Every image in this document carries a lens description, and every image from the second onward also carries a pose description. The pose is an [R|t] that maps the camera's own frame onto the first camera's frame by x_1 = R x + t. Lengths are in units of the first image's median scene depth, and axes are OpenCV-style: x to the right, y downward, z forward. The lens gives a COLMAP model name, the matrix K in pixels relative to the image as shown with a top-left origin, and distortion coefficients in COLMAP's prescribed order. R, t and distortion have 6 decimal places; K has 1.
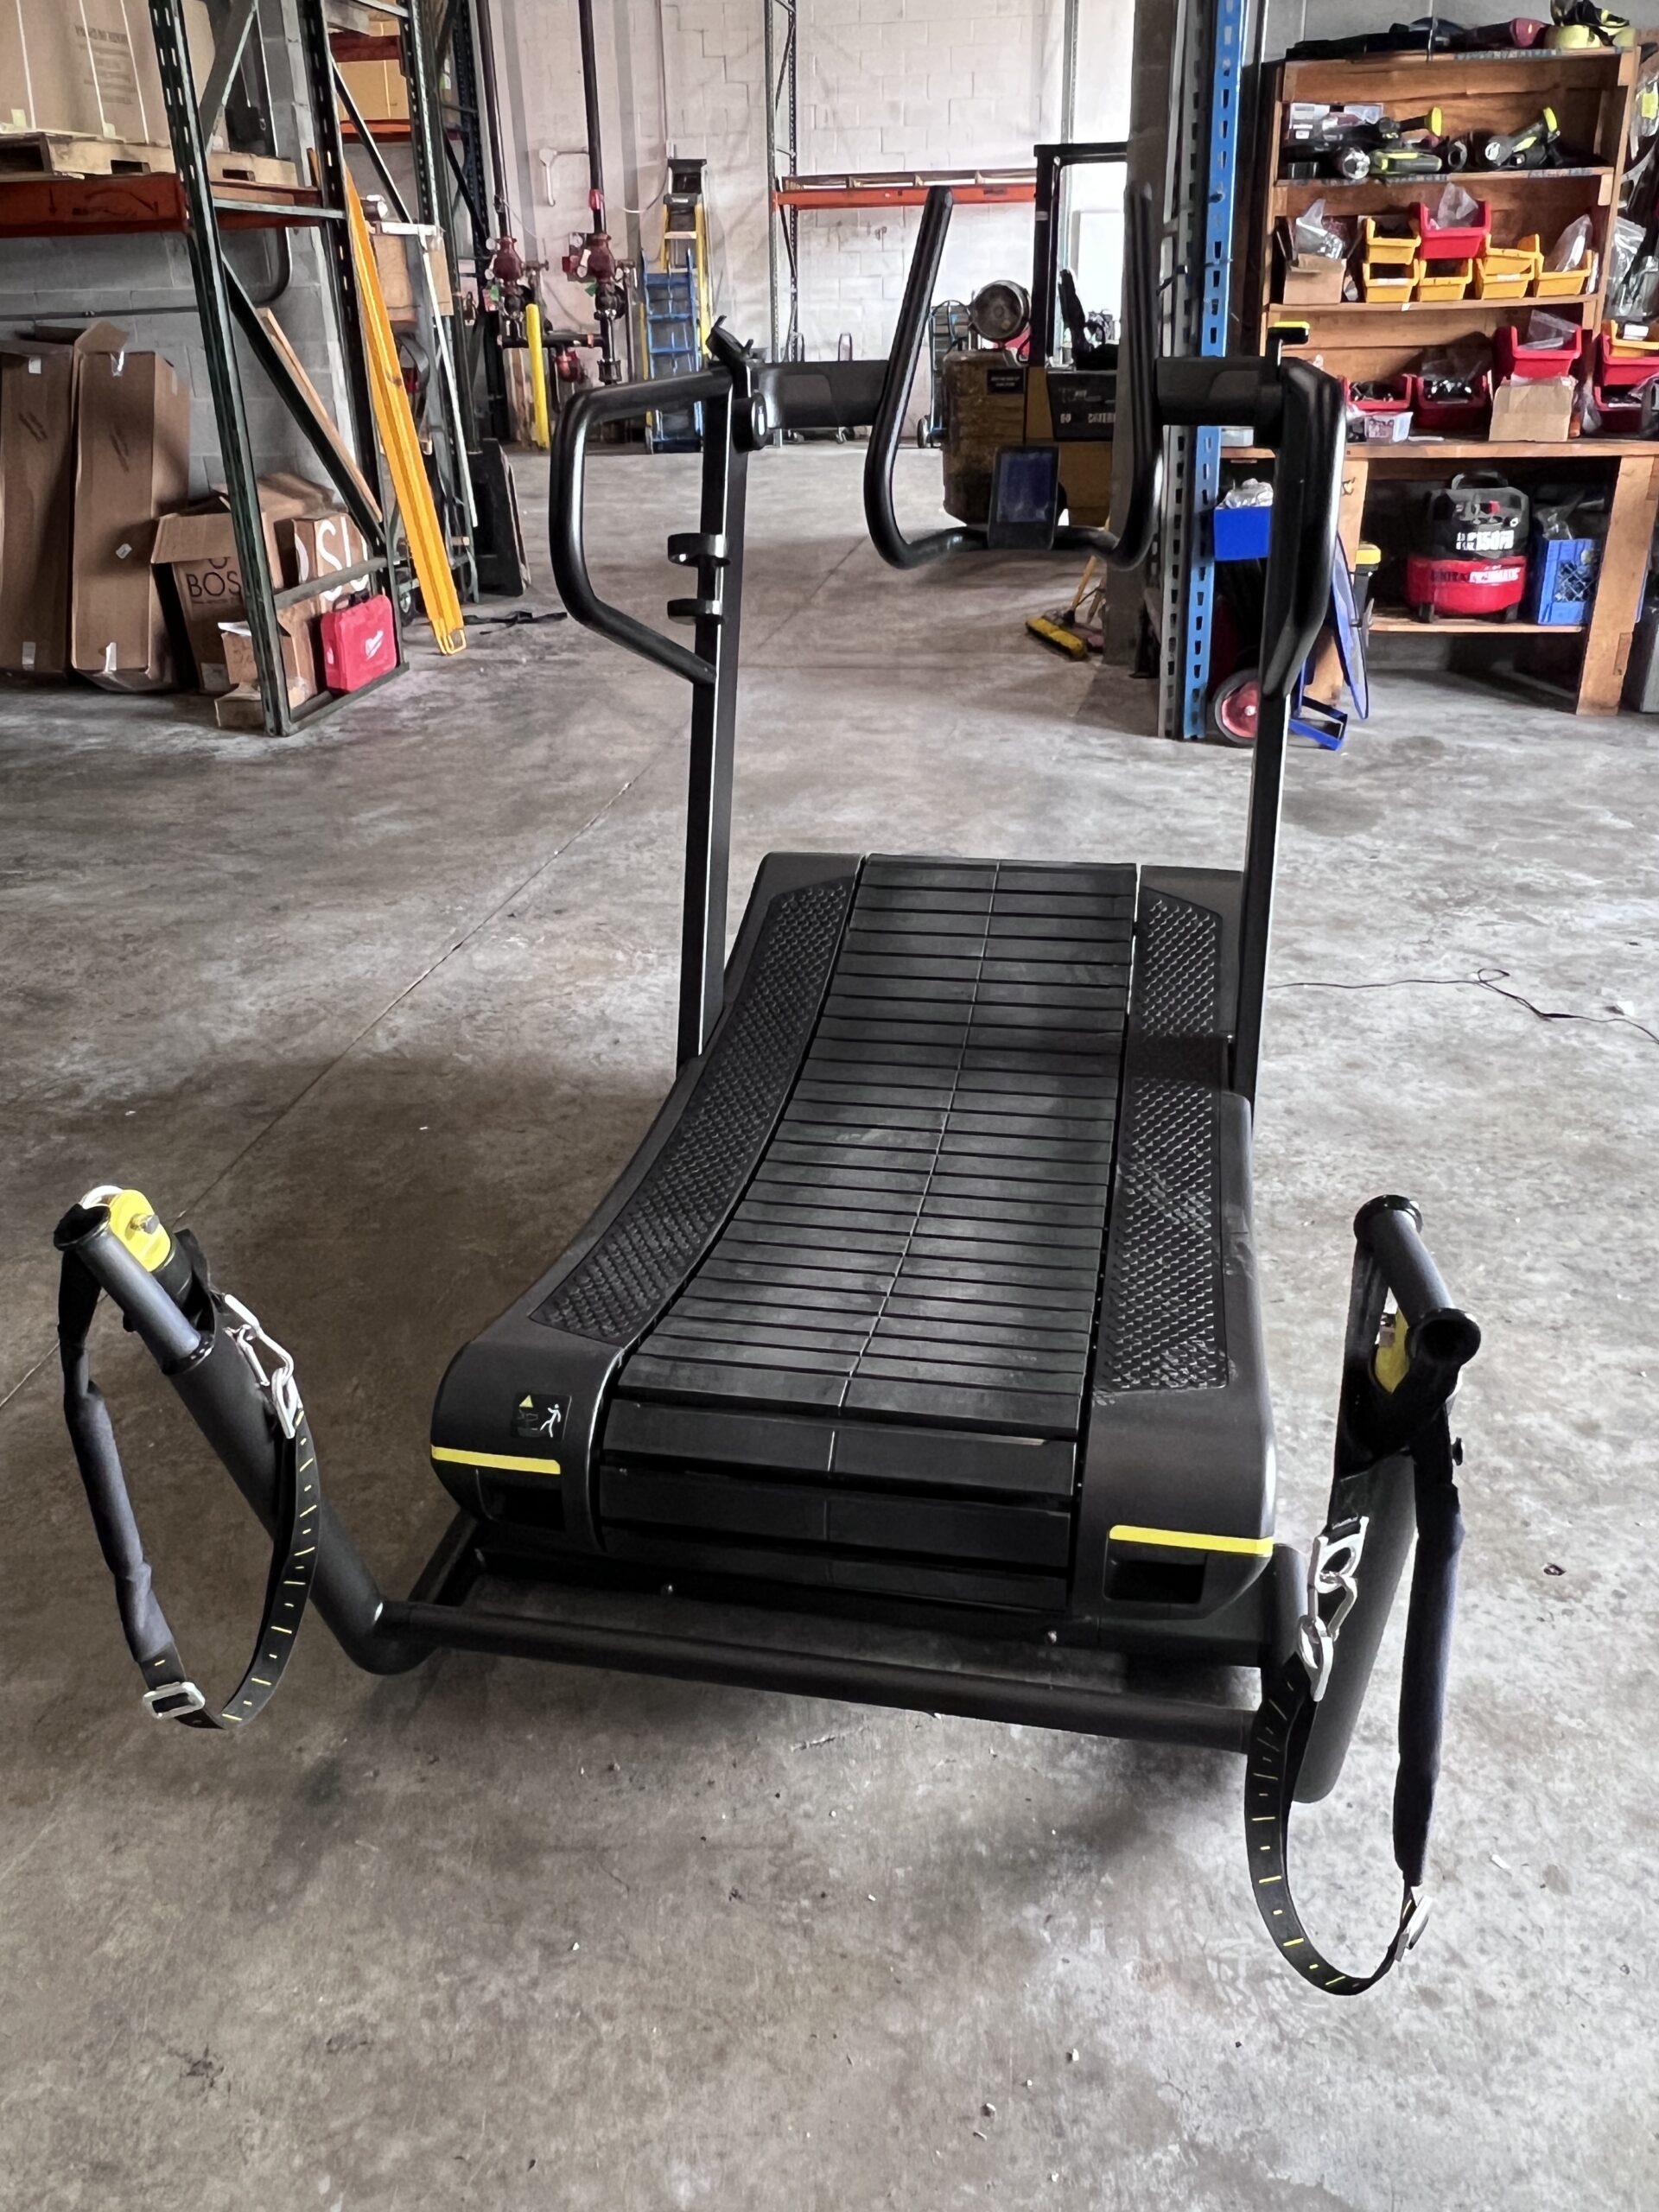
lens RADIAL K [[1674.7, 0, 828.7], [0, 1674.7, 1098.2], [0, 0, 1]] dist [0.002501, -0.007348]
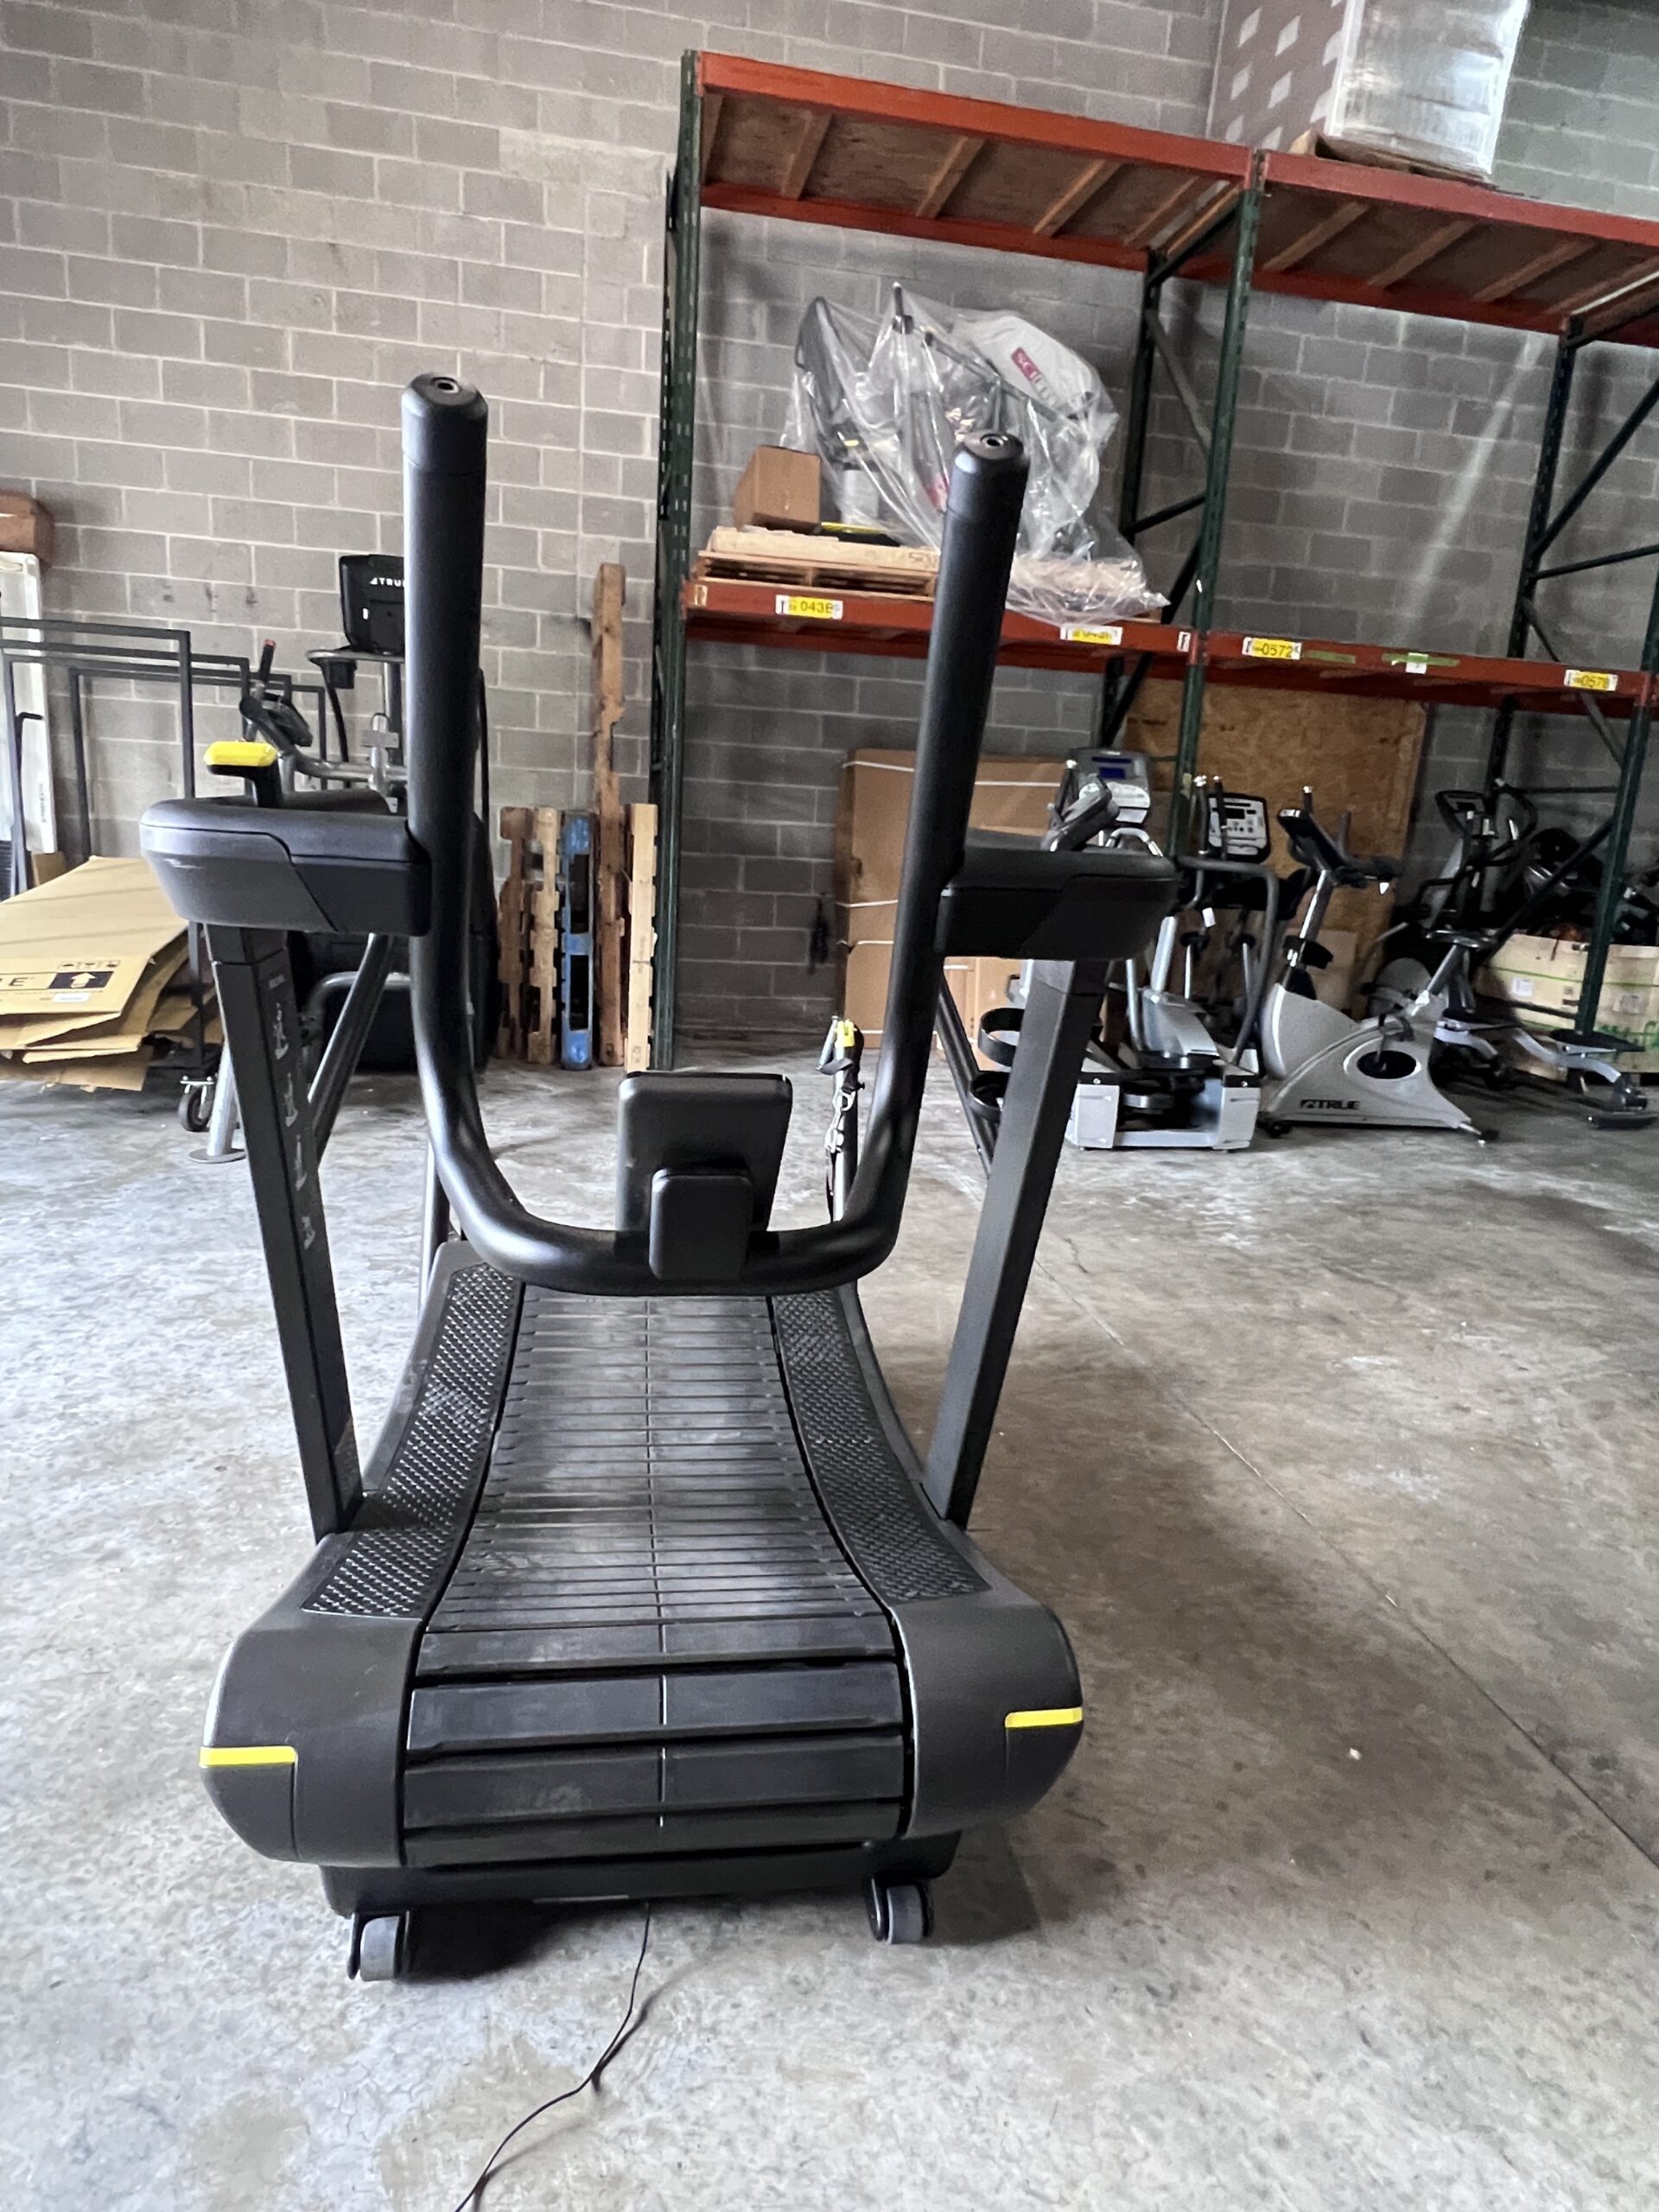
lens RADIAL K [[1292.1, 0, 813.9], [0, 1292.1, 1078.0], [0, 0, 1]] dist [-0.003393, -0.000287]
pose [[-0.944223, 0.034115, -0.327536, 0.102004], [-0.177828, 0.784311, 0.594334, -0.300337], [0.277165, 0.619429, -0.734498, 0.647755]]
